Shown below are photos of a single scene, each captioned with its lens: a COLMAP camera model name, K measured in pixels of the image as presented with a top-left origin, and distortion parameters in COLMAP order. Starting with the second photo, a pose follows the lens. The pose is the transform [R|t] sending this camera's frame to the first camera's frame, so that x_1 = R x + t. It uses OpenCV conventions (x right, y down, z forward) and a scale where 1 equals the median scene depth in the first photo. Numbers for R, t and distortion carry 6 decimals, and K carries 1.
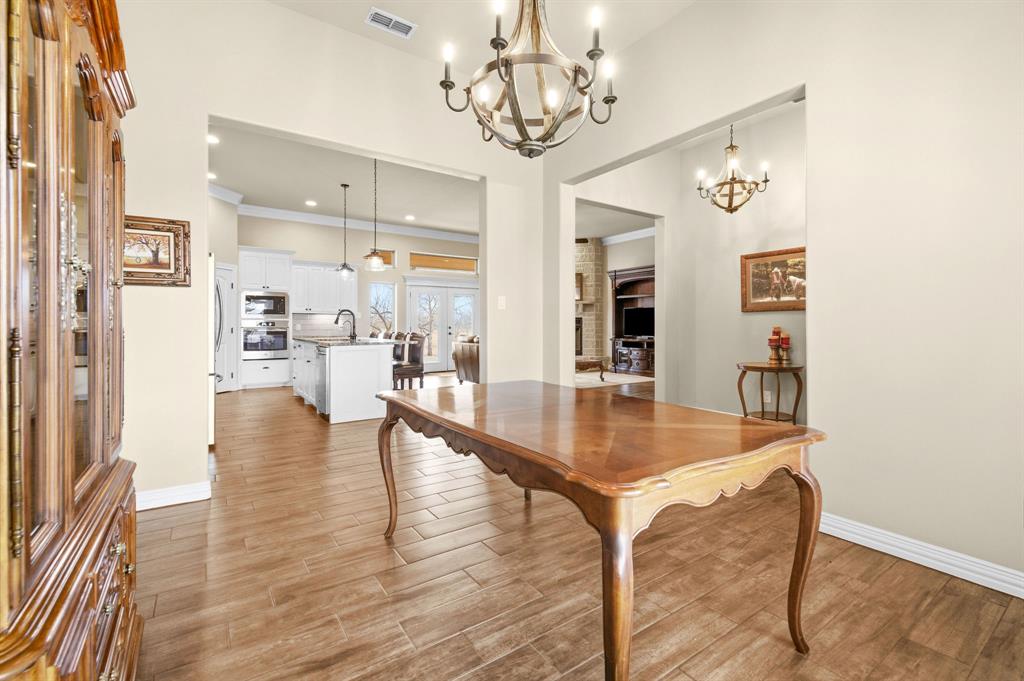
lens RADIAL K [[450.1, 0, 518.7], [0, 450.1, 324.1], [0, 0, 1]] dist [0.001900, 0.000132]
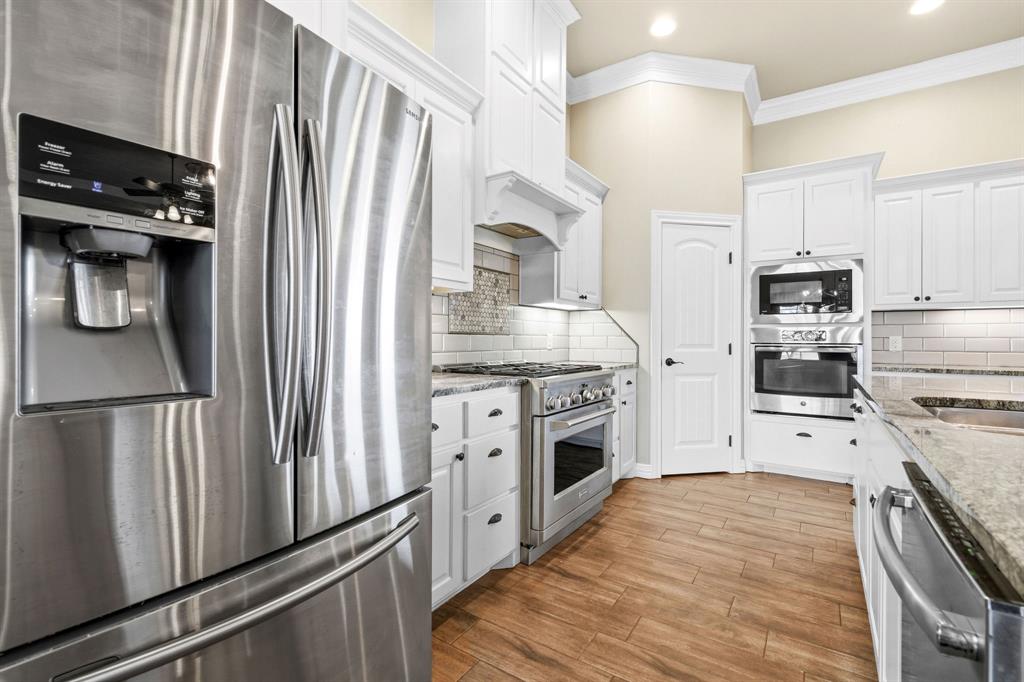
lens RADIAL K [[456.4, 0, 517.1], [0, 456.4, 337.6], [0, 0, 1]] dist [0.001497, -0.000298]
pose [[0.366983, -0.004215, -0.930218, -0.238968], [-0.001168, 0.999987, -0.004992, 0.004097], [0.930227, 0.002918, 0.366973, 0.554762]]
